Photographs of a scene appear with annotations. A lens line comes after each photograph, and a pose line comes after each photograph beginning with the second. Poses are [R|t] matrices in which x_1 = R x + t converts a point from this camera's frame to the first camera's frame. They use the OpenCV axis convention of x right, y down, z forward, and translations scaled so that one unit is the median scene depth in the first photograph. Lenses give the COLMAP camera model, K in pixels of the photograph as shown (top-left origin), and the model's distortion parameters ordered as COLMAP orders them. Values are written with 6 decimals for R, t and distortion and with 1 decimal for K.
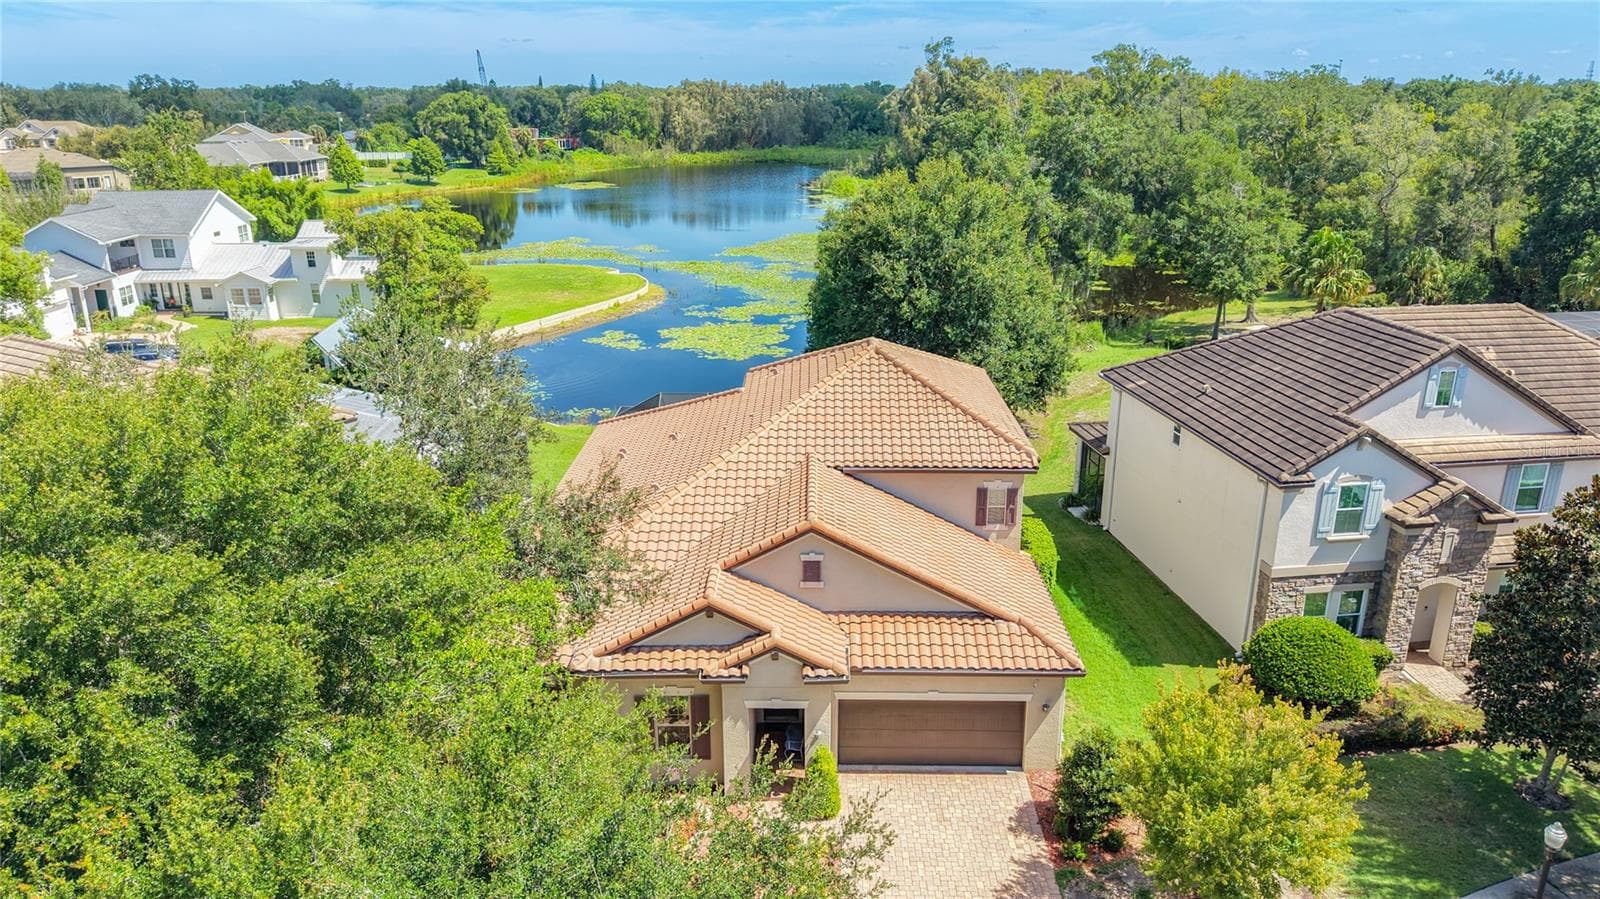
lens RADIAL K [[1080.1, 0, 813.6], [0, 1080.1, 442.8], [0, 0, 1]] dist [0.008513, -0.001768]
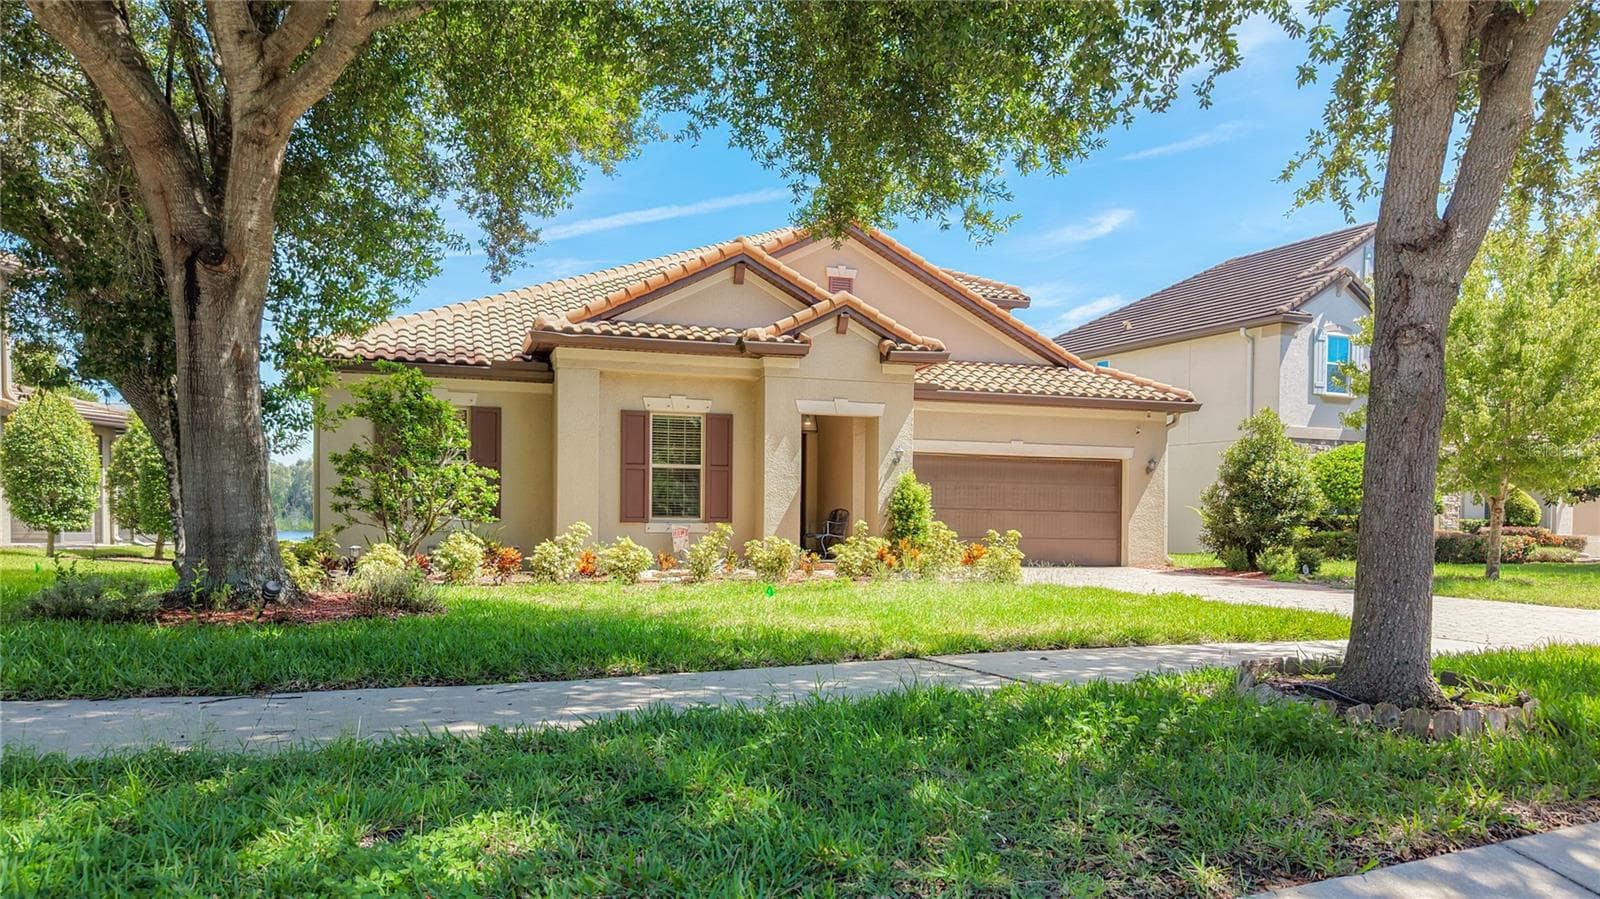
lens RADIAL K [[1080.1, 0, 807.4], [0, 1080.1, 542.6], [0, 0, 1]] dist [0.008513, -0.001768]
pose [[0.950583, -0.001228, 0.310468, -0.251084], [0.089372, 0.958748, -0.269843, 0.477491], [-0.297329, 0.284255, 0.911479, 0.389892]]
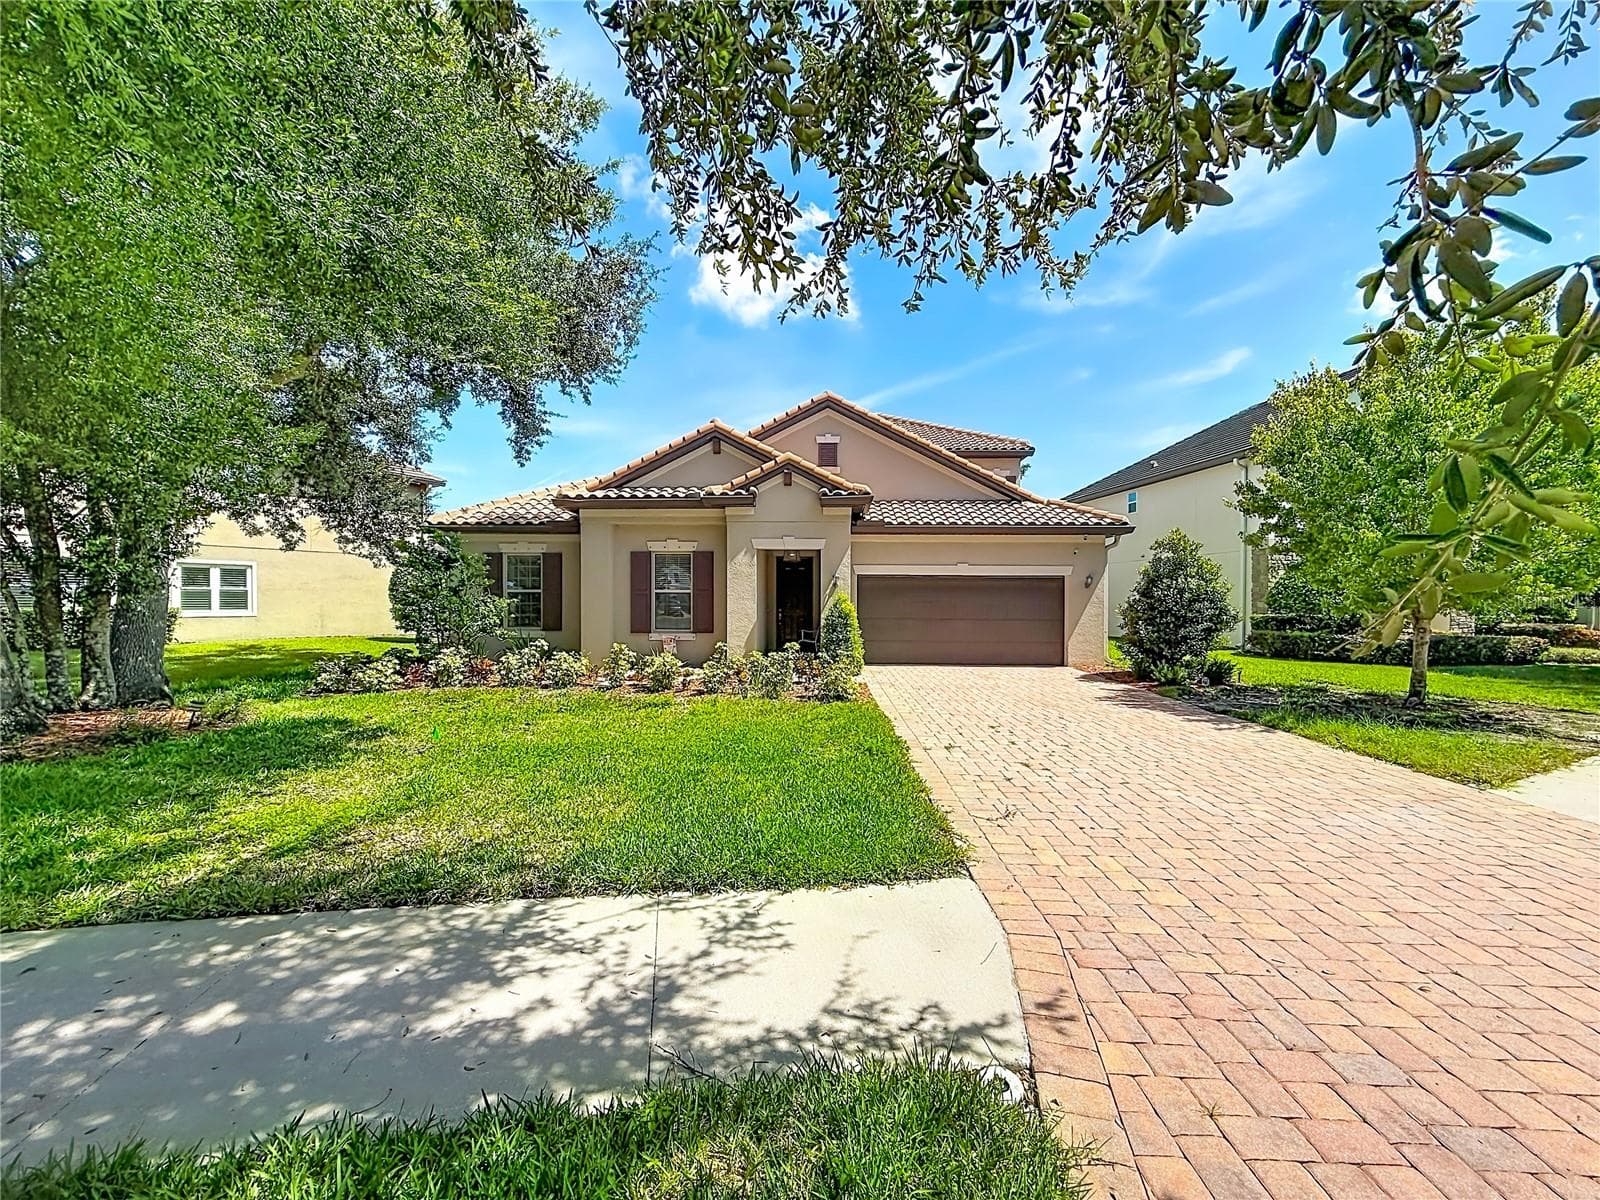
lens RADIAL K [[644.5, 0, 810.7], [0, 644.5, 611.4], [0, 0, 1]] dist [-0.010479, 0.002125]
pose [[0.999866, -0.000377, -0.016381, -0.007674], [-0.004384, 0.957135, -0.289609, 0.420671], [0.015788, 0.289642, 0.957005, 0.491504]]
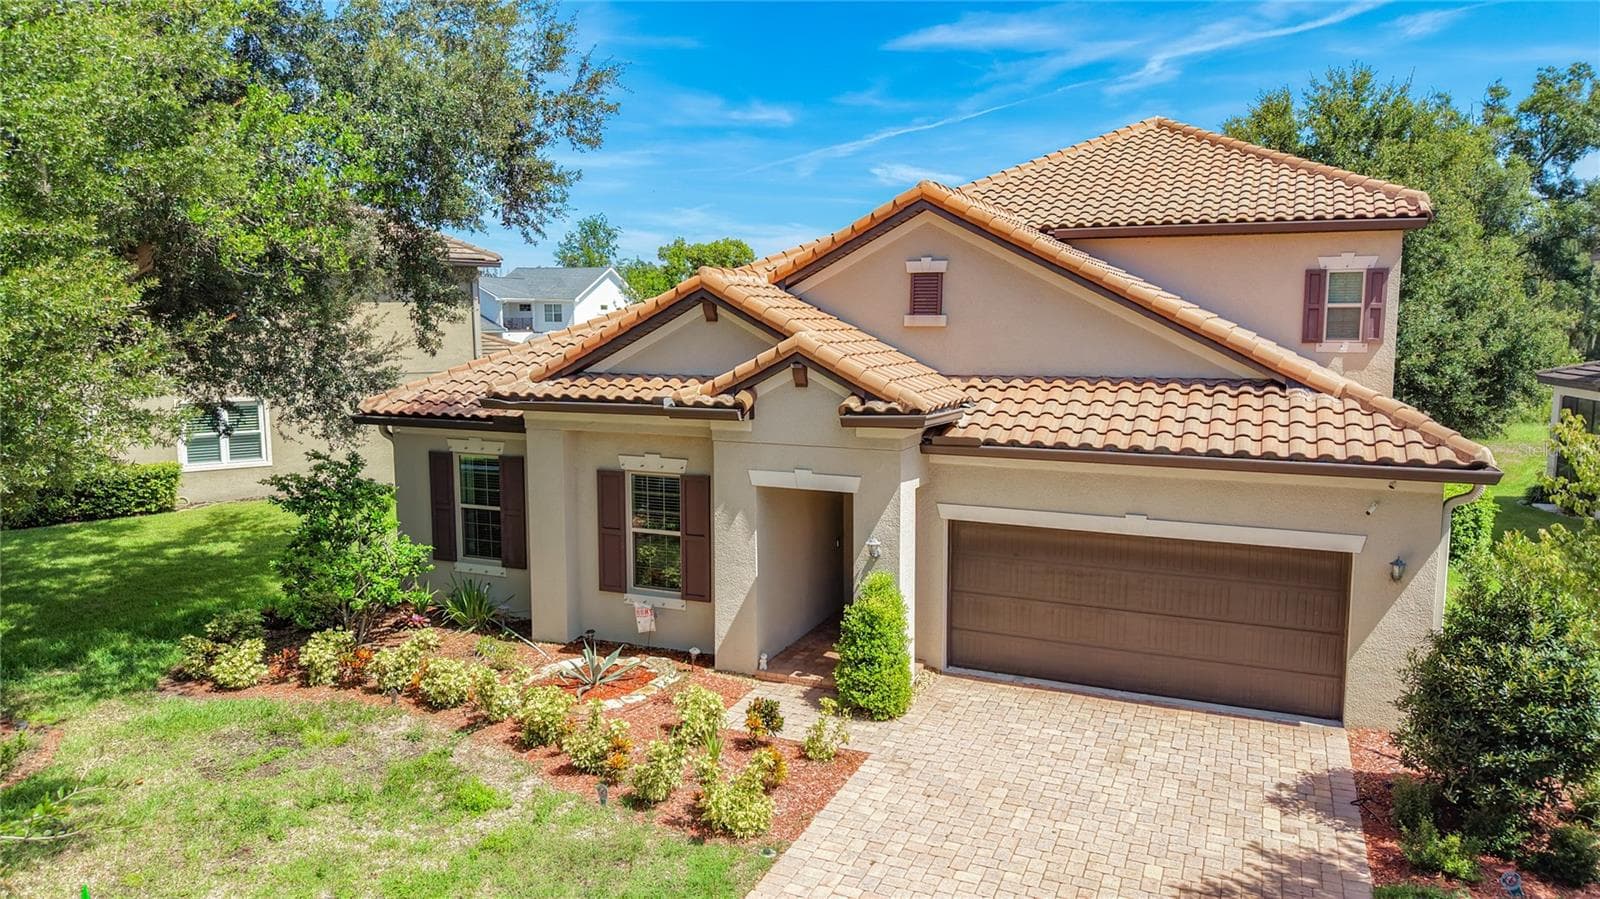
lens RADIAL K [[1080.1, 0, 805.0], [0, 1080.1, 449.4], [0, 0, 1]] dist [0.008513, -0.001768]
pose [[0.918045, 0.046968, -0.393684, 0.162860], [-0.119397, 0.979614, -0.161556, 0.294529], [0.378070, 0.195320, 0.904938, 0.494810]]
